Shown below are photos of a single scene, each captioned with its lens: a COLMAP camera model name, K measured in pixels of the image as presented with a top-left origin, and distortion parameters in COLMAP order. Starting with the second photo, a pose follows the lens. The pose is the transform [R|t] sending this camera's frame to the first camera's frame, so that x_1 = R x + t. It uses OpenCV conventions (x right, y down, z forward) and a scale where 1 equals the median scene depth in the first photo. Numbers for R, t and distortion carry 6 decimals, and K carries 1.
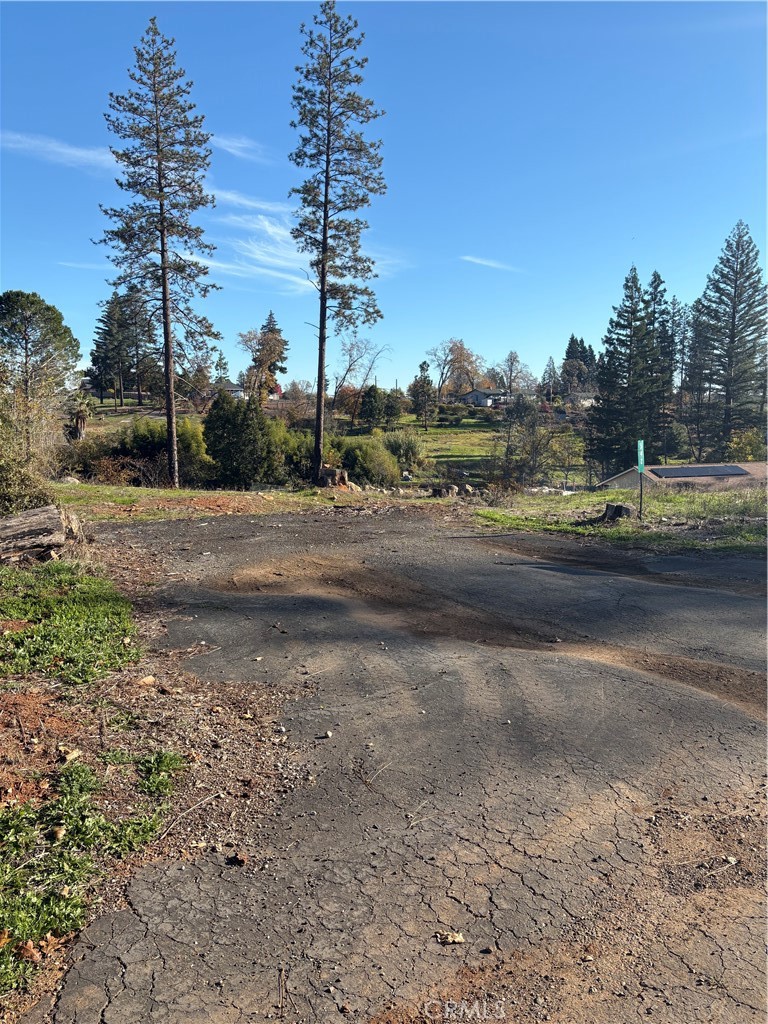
lens RADIAL K [[763.2, 0, 362.5], [0, 763.2, 511.1], [0, 0, 1]] dist [0.040789, -0.068121]
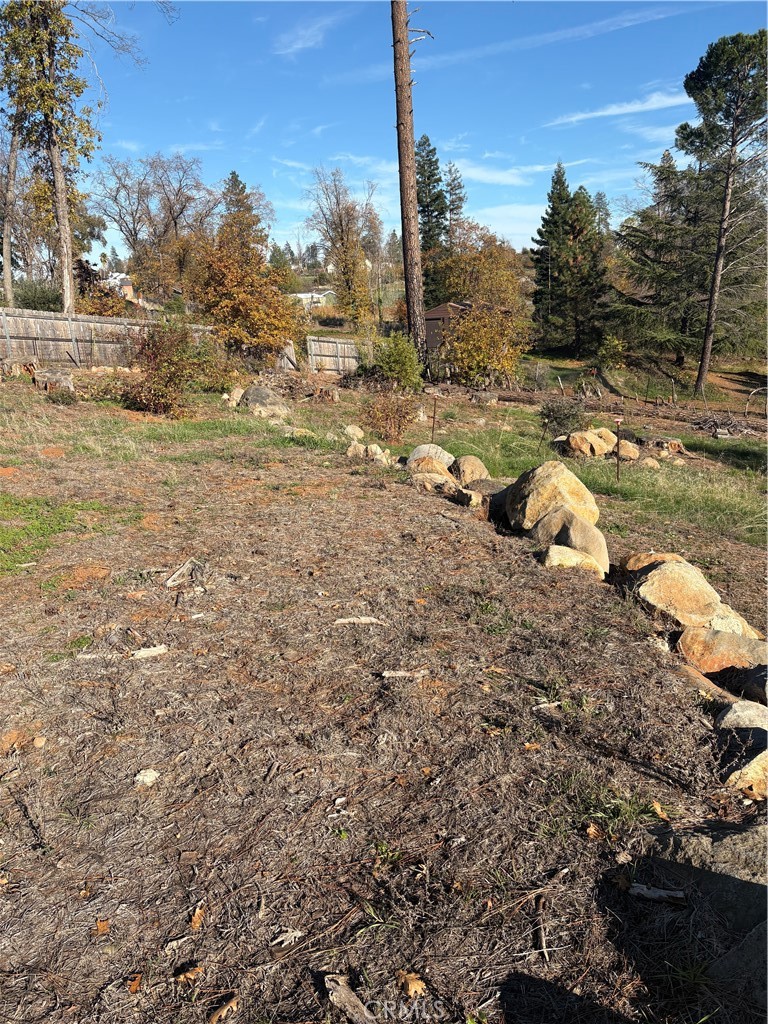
lens RADIAL K [[756.0, 0, 387.2], [0, 756.0, 515.6], [0, 0, 1]] dist [0.051384, -0.056685]
pose [[0.425593, 0.228222, -0.875663, 0.067691], [-0.048881, 0.972060, 0.229588, -0.036474], [0.903594, -0.054907, 0.424857, 0.484450]]
